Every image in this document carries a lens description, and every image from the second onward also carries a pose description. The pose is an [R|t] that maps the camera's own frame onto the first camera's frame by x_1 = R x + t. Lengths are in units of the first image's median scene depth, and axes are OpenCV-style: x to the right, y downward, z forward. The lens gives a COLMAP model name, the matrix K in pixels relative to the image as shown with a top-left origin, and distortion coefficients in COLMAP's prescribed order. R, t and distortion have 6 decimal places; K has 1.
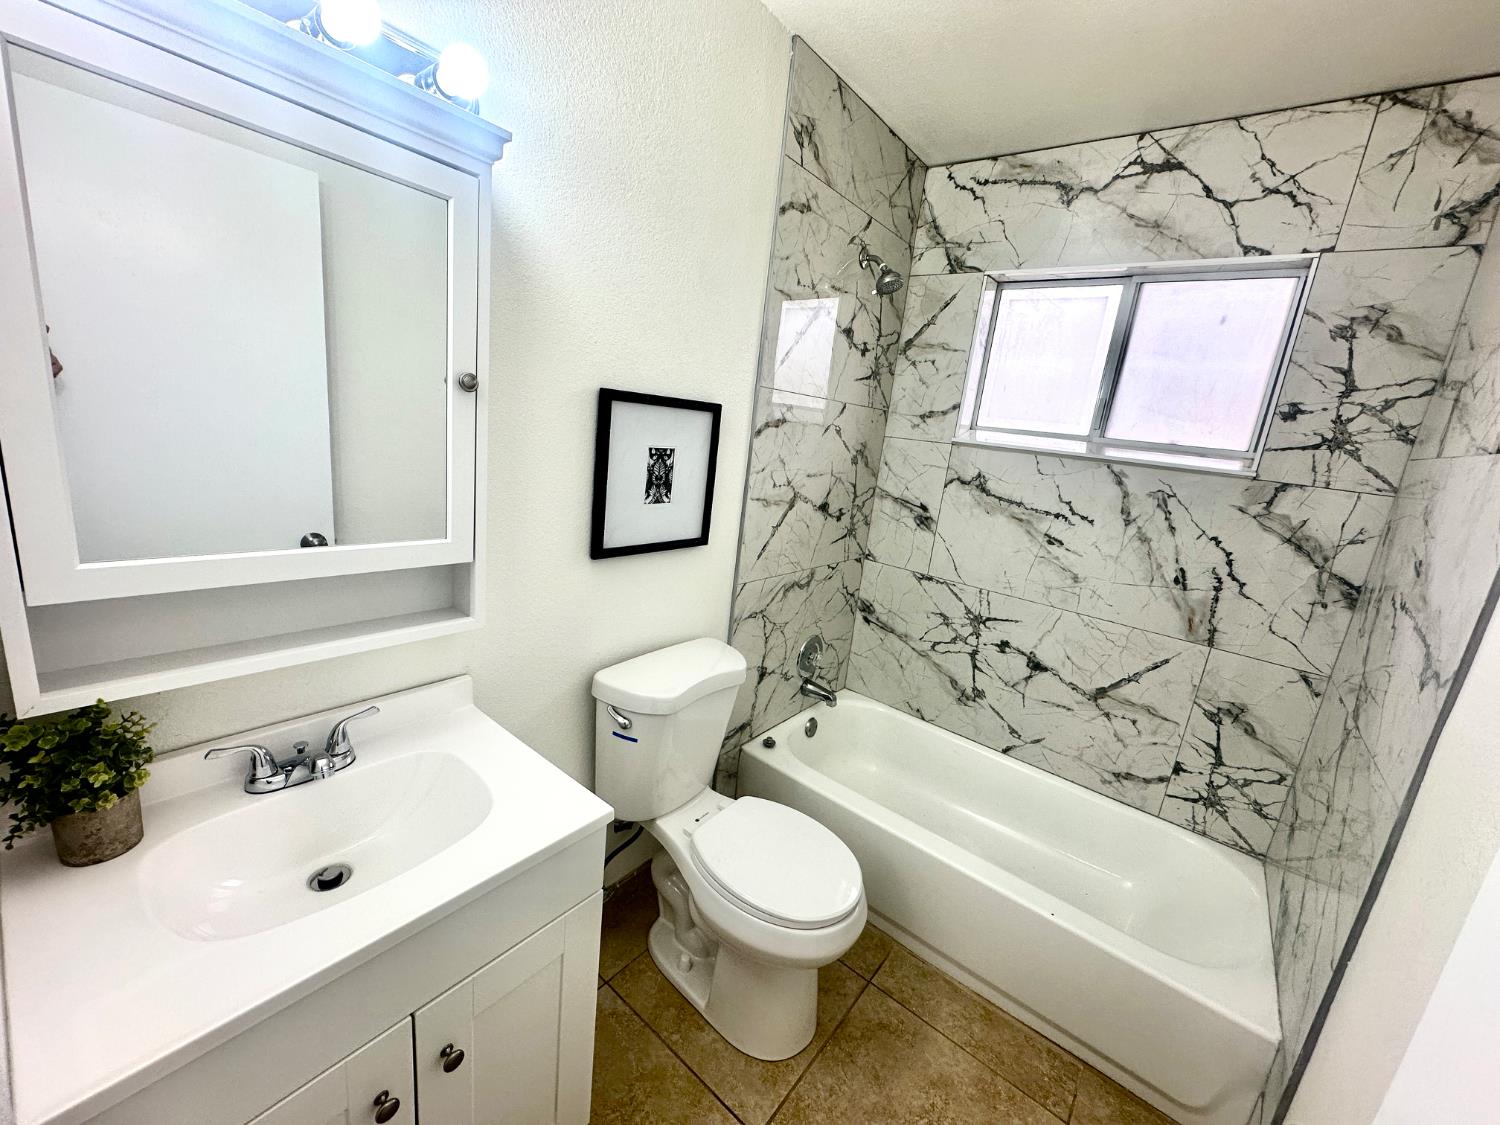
lens RADIAL K [[596.2, 0, 749.1], [0, 596.2, 559.9], [0, 0, 1]] dist [-0.003827, 0.001447]
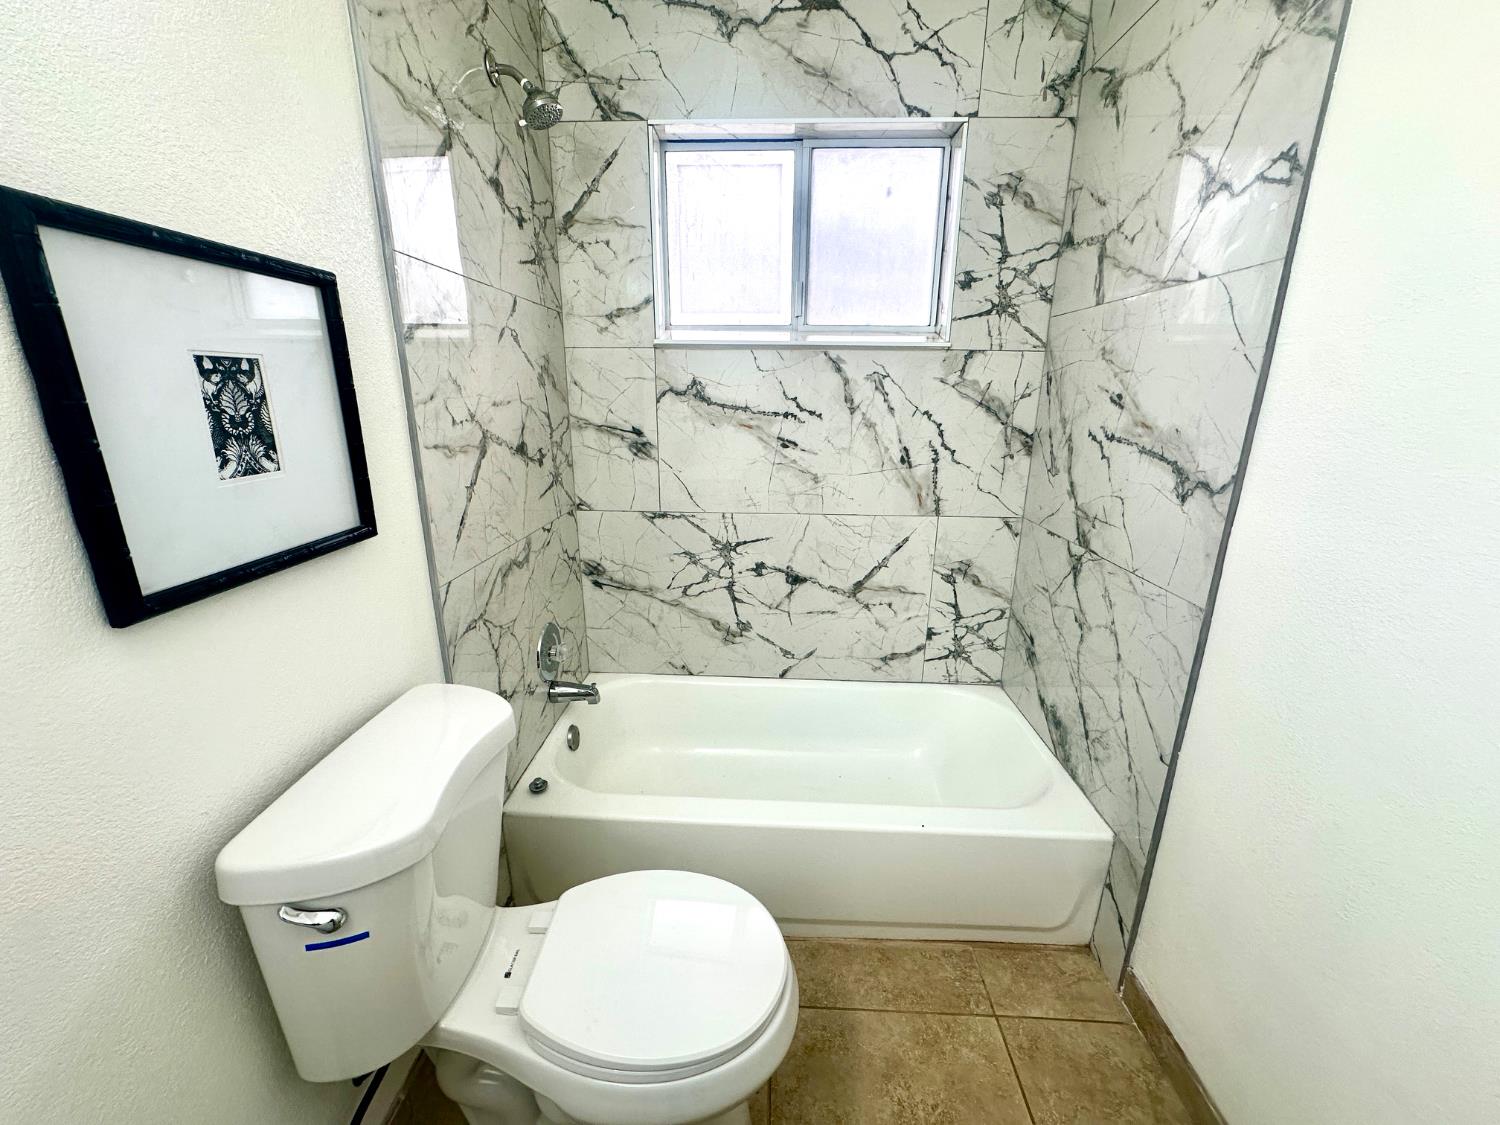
lens RADIAL K [[596.2, 0, 746.8], [0, 596.2, 561.0], [0, 0, 1]] dist [-0.003827, 0.001447]
pose [[0.801906, -0.263336, 0.536285, -0.088262], [0.214922, 0.964679, 0.152323, -0.011441], [-0.557455, -0.006889, 0.830179, 0.298649]]
